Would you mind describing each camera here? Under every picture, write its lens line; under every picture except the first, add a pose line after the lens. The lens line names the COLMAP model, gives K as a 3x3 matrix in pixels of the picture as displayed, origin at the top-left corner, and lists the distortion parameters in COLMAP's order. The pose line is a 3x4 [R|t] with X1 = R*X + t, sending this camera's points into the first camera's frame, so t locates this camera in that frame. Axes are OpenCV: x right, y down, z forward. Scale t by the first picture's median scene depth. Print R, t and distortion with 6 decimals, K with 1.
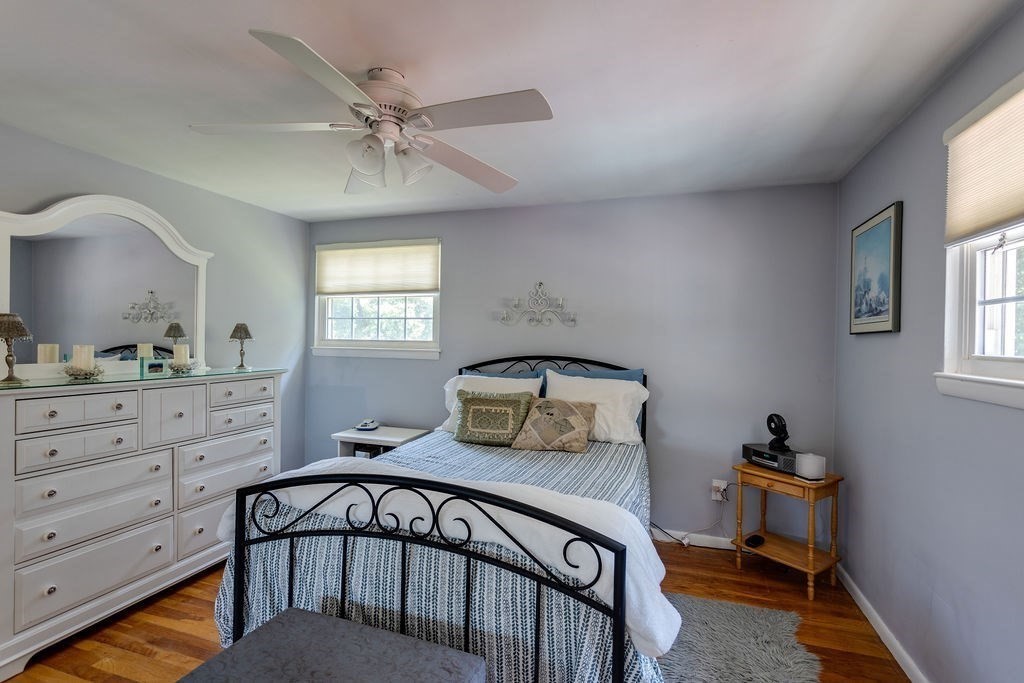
lens RADIAL K [[489.0, 0, 512.8], [0, 489.0, 339.7], [0, 0, 1]] dist [-0.001436, 0.004314]
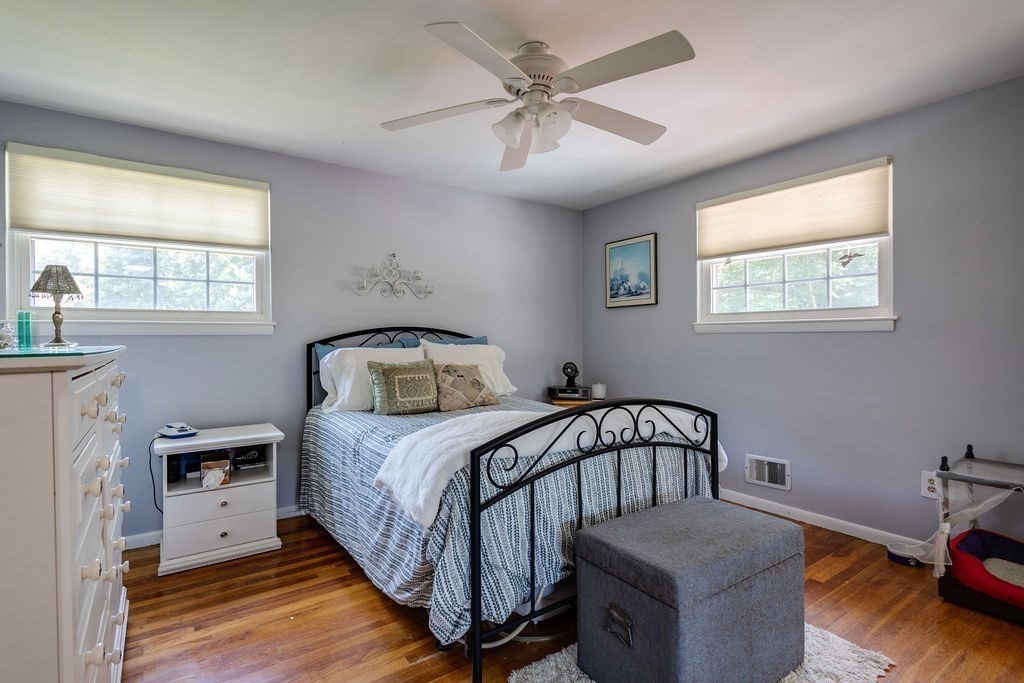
lens RADIAL K [[489.0, 0, 540.3], [0, 489.0, 331.1], [0, 0, 1]] dist [-0.001436, 0.004314]
pose [[0.581240, -0.014310, 0.813606, -0.901795], [0.017842, 0.999829, 0.004840, 0.063775], [-0.813537, 0.011703, 0.581396, 0.283213]]
